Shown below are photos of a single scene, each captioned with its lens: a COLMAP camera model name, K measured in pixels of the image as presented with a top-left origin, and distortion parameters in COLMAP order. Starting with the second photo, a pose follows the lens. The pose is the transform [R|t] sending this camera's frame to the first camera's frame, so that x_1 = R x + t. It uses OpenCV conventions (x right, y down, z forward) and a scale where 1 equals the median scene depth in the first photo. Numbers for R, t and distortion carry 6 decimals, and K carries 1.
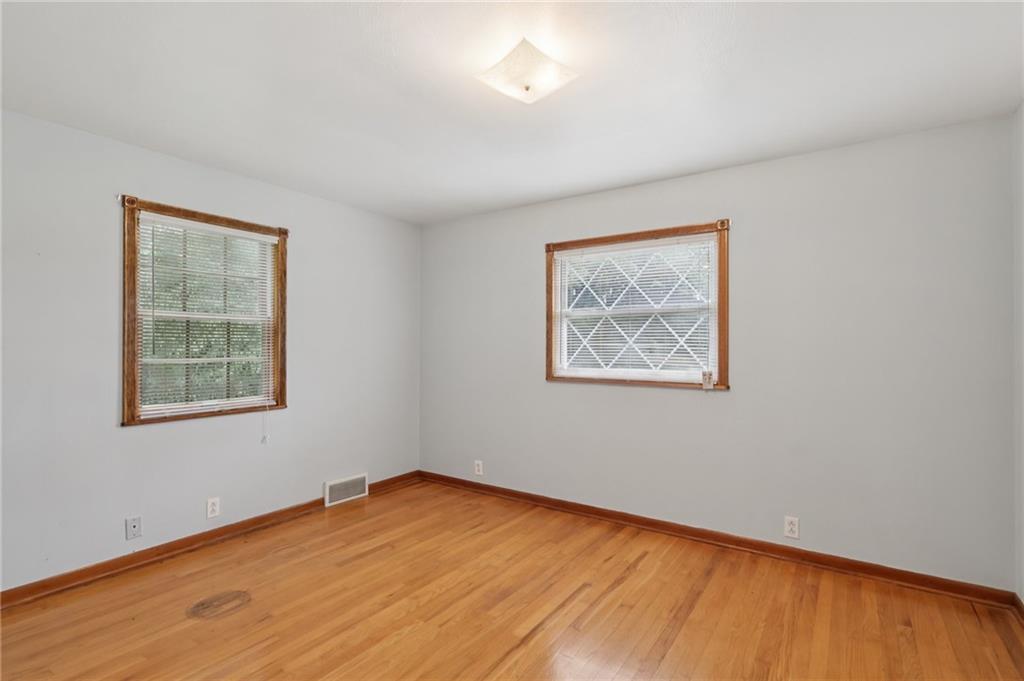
lens RADIAL K [[481.3, 0, 516.3], [0, 481.3, 341.4], [0, 0, 1]] dist [-0.001461, 0.001117]
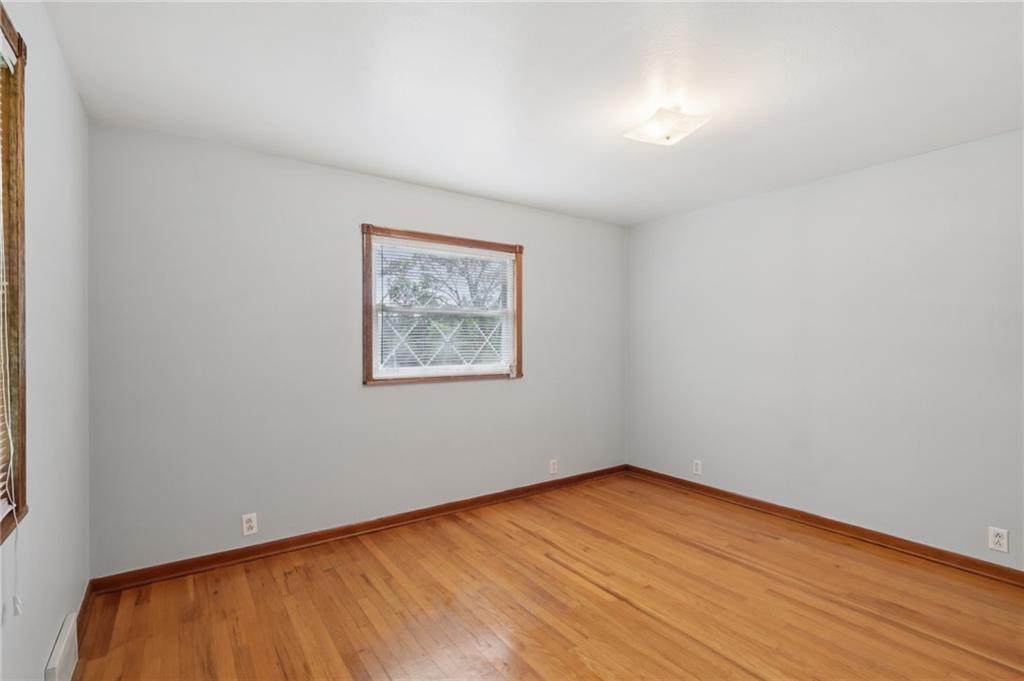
lens RADIAL K [[481.3, 0, 490.9], [0, 481.3, 342.8], [0, 0, 1]] dist [-0.001461, 0.001117]
pose [[0.372627, -0.004644, 0.927970, -0.774576], [-0.001557, 0.999983, 0.005629, 0.001794], [-0.927980, -0.003543, 0.372614, 0.574737]]
